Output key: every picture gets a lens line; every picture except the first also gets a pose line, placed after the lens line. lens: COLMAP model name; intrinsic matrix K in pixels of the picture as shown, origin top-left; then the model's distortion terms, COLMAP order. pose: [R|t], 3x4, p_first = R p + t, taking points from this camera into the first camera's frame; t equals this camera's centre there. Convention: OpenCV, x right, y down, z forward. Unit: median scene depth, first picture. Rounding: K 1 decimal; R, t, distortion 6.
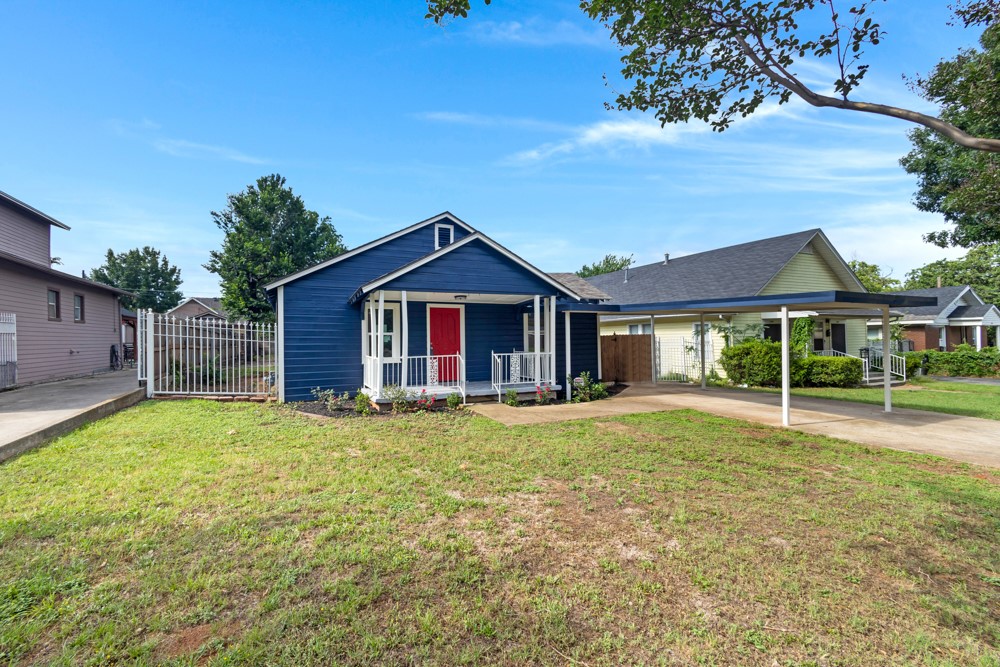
lens RADIAL K [[434.0, 0, 513.9], [0, 434.0, 334.3], [0, 0, 1]] dist [-0.000911, 0.000090]
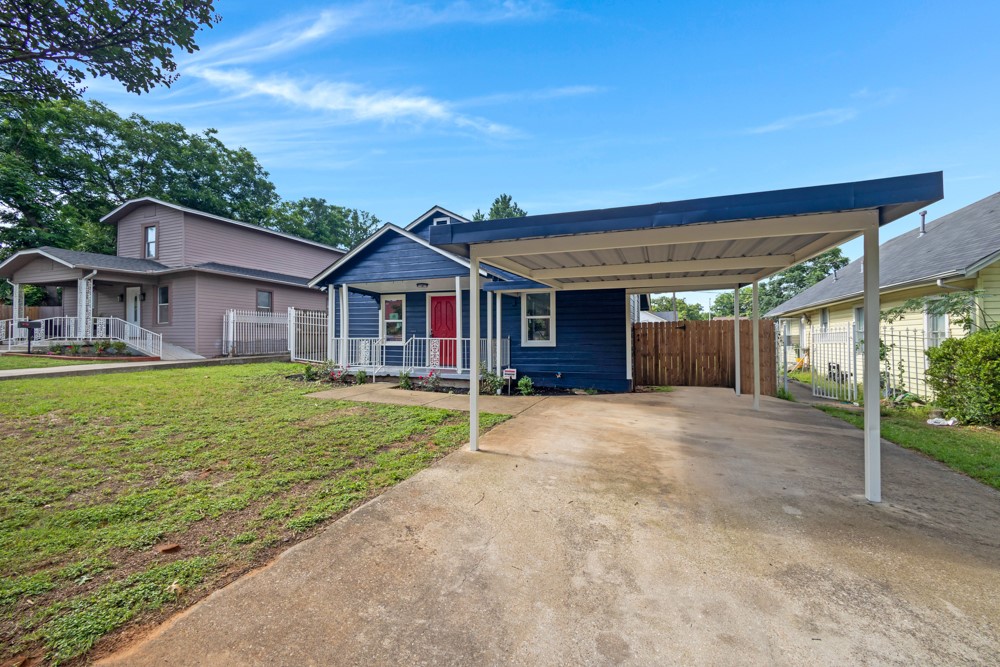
lens RADIAL K [[434.0, 0, 513.9], [0, 434.0, 334.3], [0, 0, 1]] dist [-0.000911, 0.000090]
pose [[0.671920, 0.007054, -0.740590, 0.783213], [-0.001005, 0.999962, 0.008613, 0.024507], [0.740623, -0.005043, 0.671902, 0.430187]]
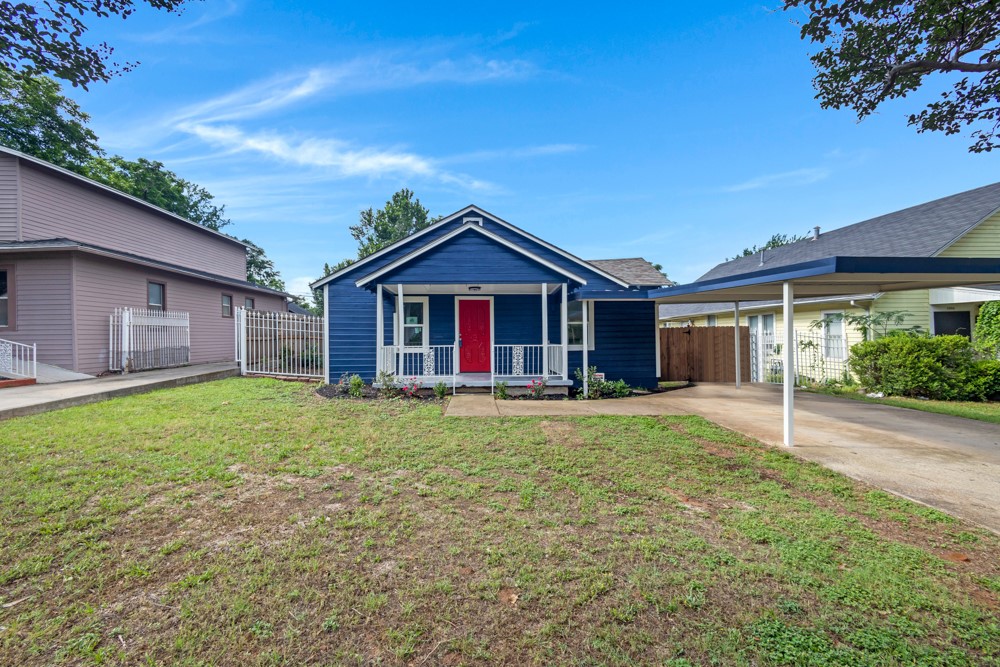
lens RADIAL K [[434.0, 0, 513.9], [0, 434.0, 334.3], [0, 0, 1]] dist [-0.000911, 0.000090]
pose [[0.923160, 0.002770, -0.384405, 0.333462], [0.000967, 0.999954, 0.009526, 0.010458], [0.384414, -0.009166, 0.923115, 0.100554]]
